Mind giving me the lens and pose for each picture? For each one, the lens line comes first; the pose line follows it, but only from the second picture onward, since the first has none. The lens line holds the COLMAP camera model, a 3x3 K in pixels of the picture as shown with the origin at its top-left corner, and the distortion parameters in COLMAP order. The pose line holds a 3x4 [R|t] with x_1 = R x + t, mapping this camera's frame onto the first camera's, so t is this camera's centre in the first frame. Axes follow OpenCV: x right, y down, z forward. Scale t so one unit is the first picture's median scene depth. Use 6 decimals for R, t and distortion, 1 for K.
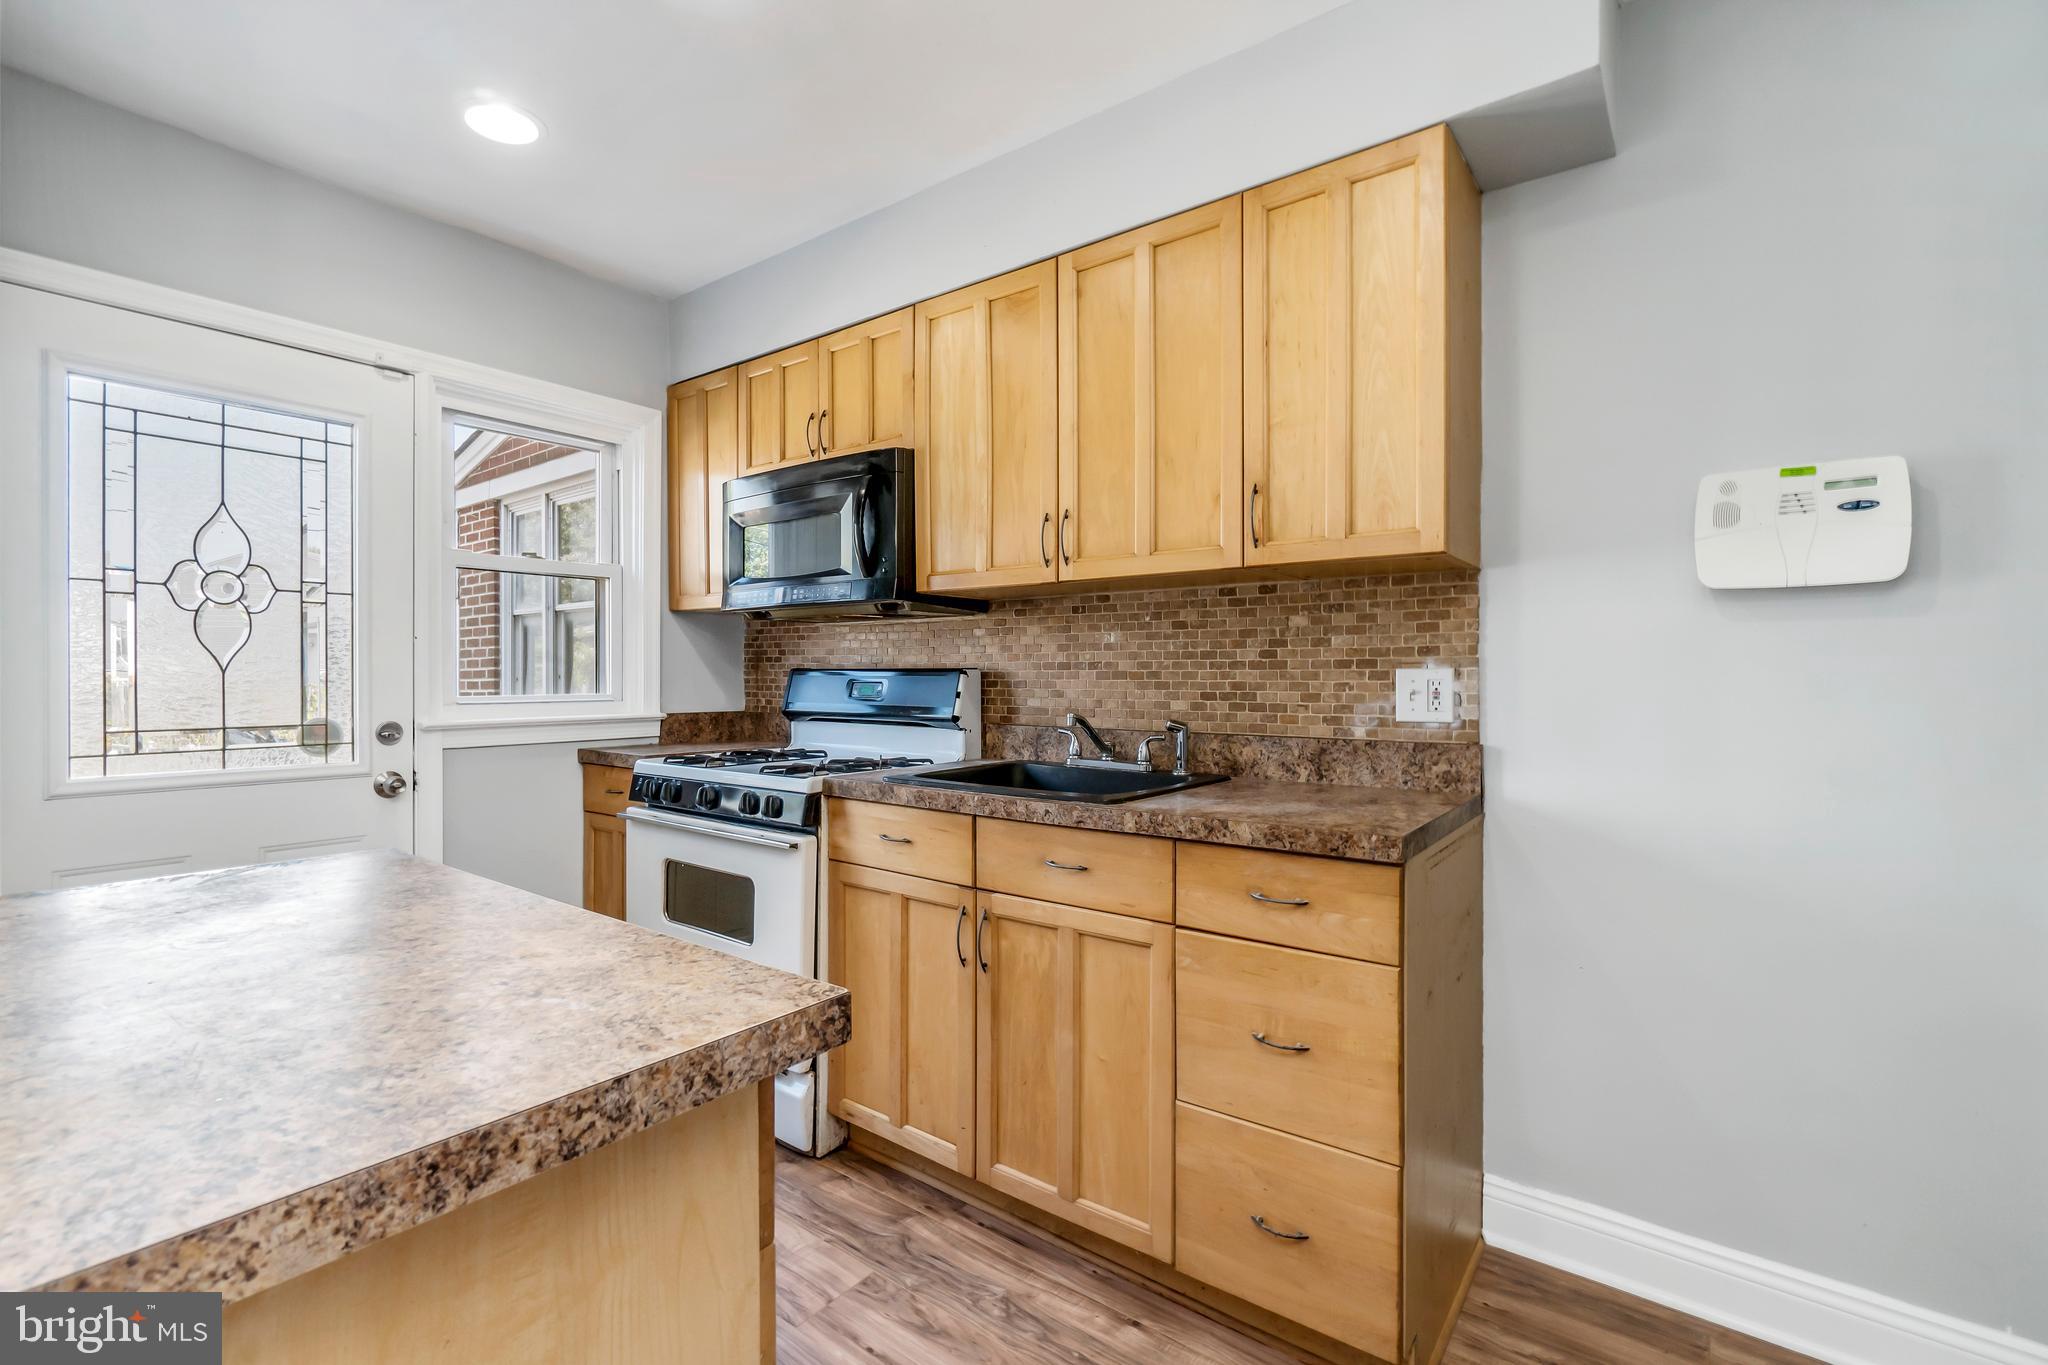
lens RADIAL K [[904.3, 0, 1006.0], [0, 904.3, 681.5], [0, 0, 1]] dist [-0.002040, 0.000622]
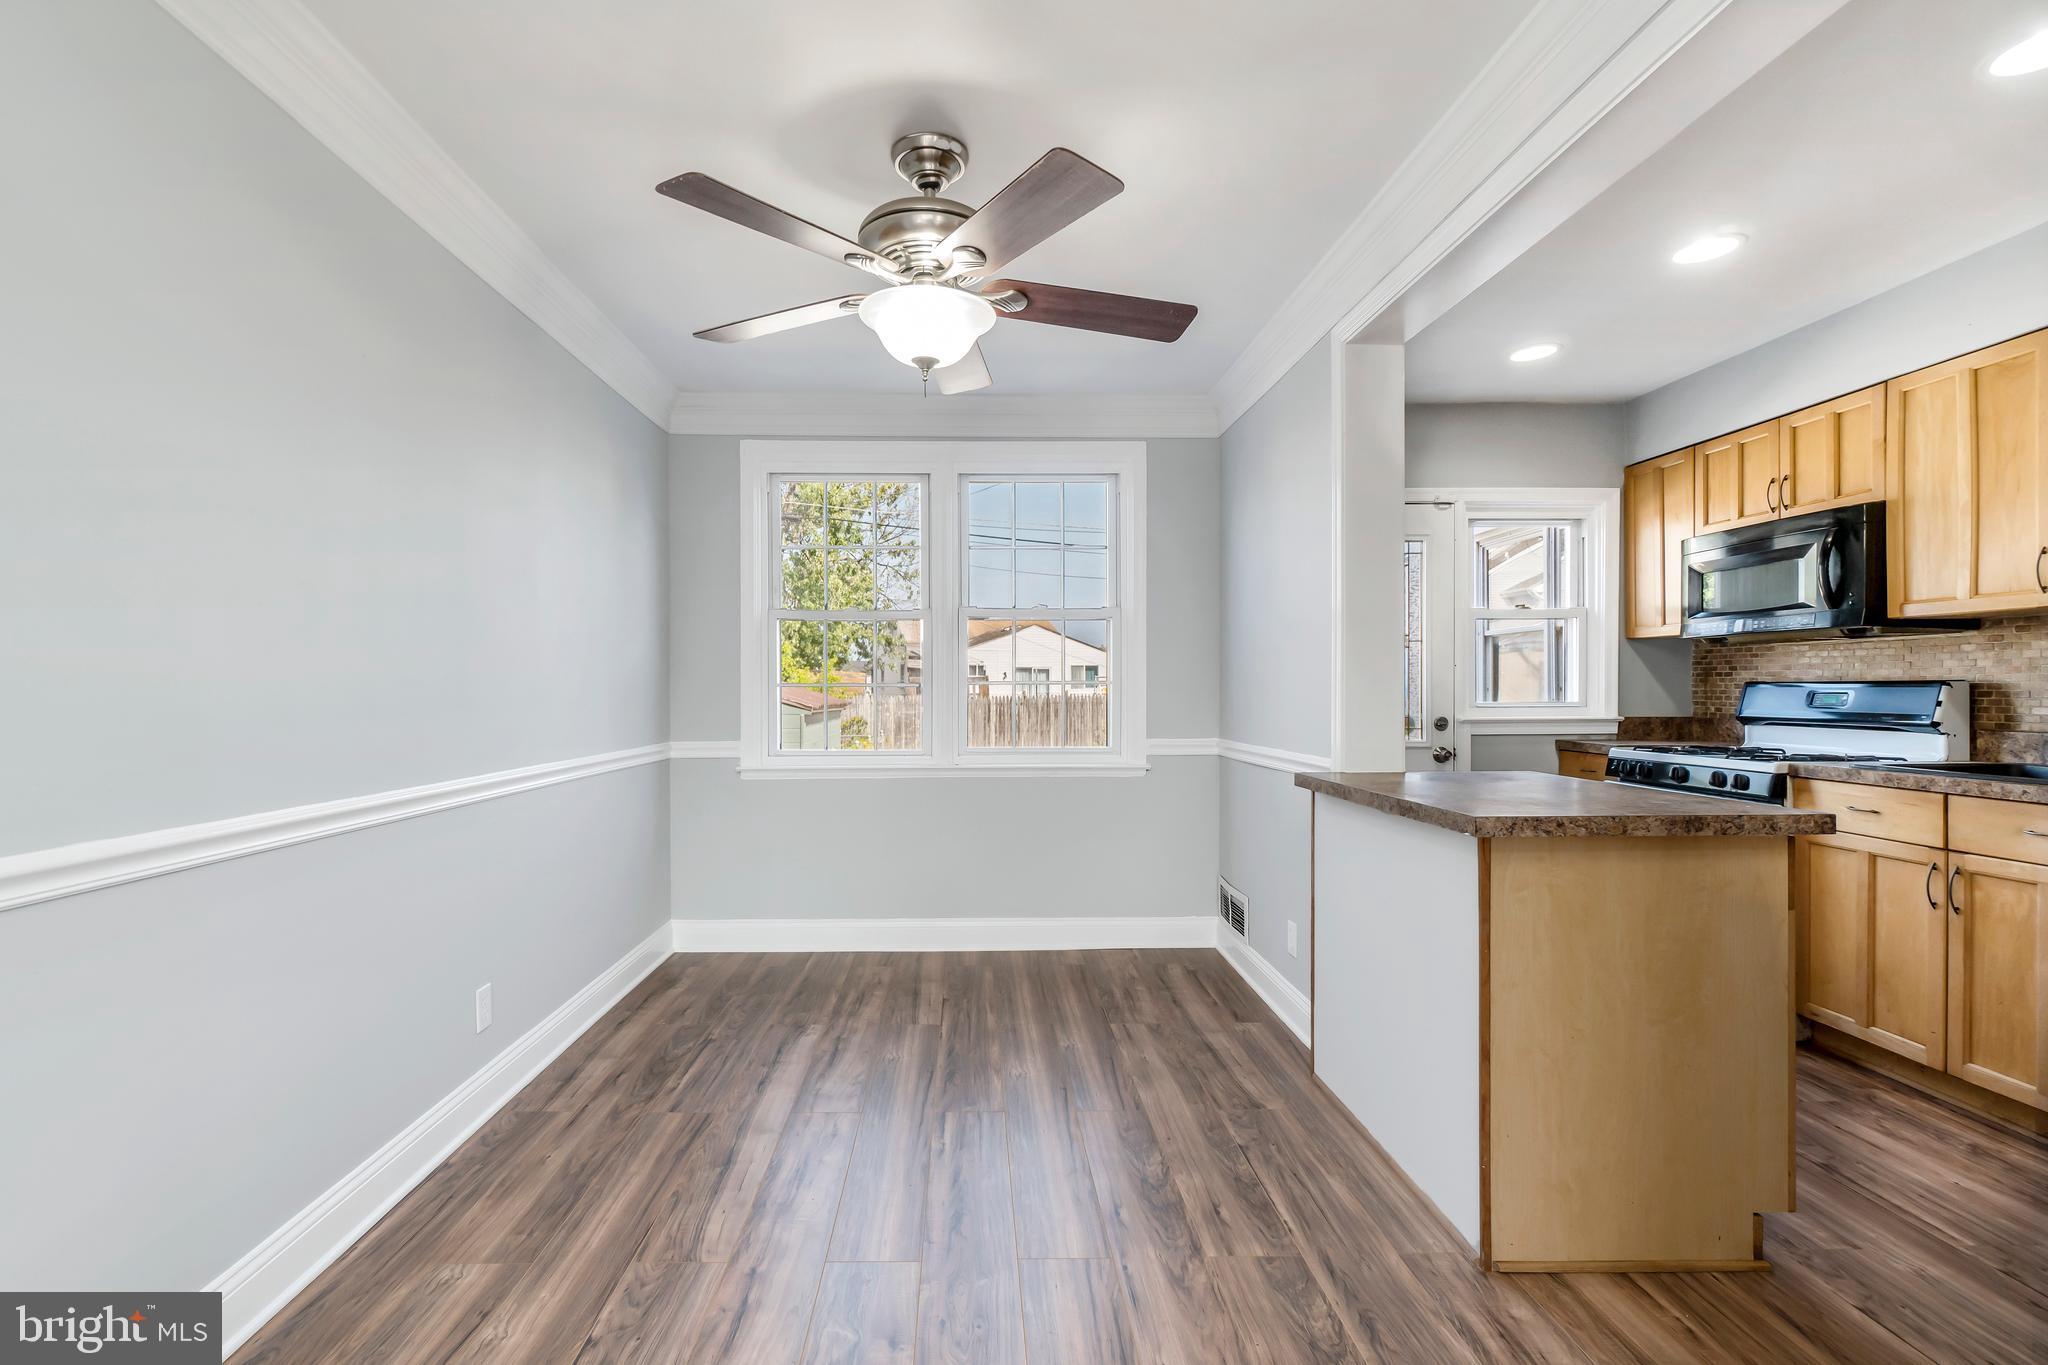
lens RADIAL K [[914.4, 0, 985.3], [0, 914.4, 696.8], [0, 0, 1]] dist [0.000592, 0.001097]
pose [[0.631150, 0.002839, -0.775656, 0.090478], [-0.000849, 0.999995, 0.002970, 0.003921], [0.775660, -0.001216, 0.631149, -0.715408]]
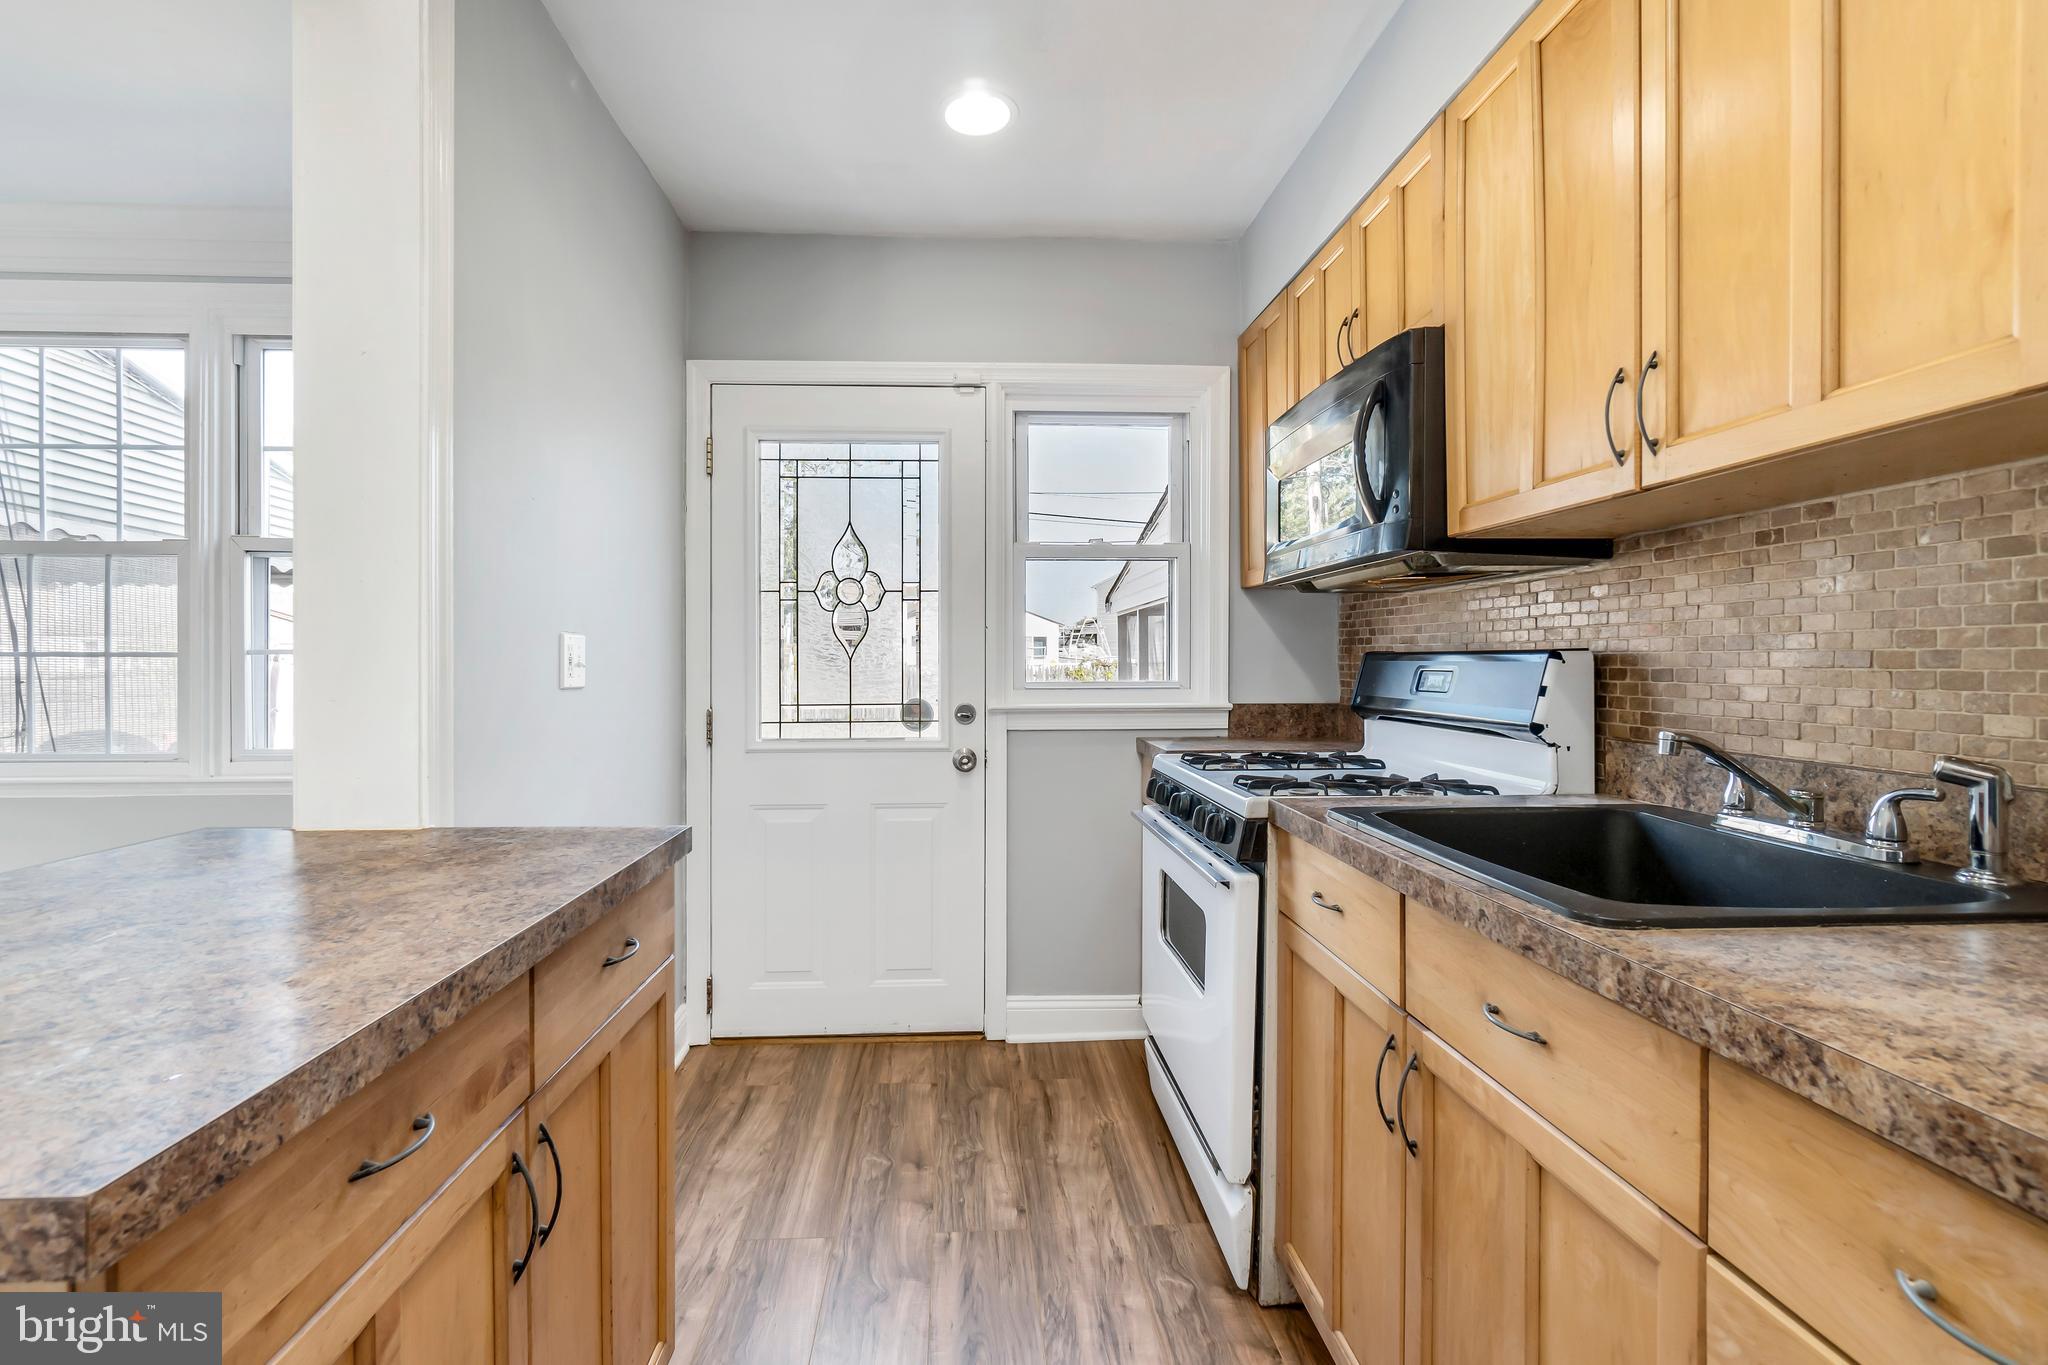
lens RADIAL K [[903.2, 0, 1000.8], [0, 903.2, 669.2], [0, 0, 1]] dist [-0.003997, -0.000026]
pose [[0.650252, 0.004983, -0.759702, 0.194875], [-0.002690, 0.999987, 0.004257, -0.002413], [0.759713, -0.000725, 0.650258, 0.314752]]
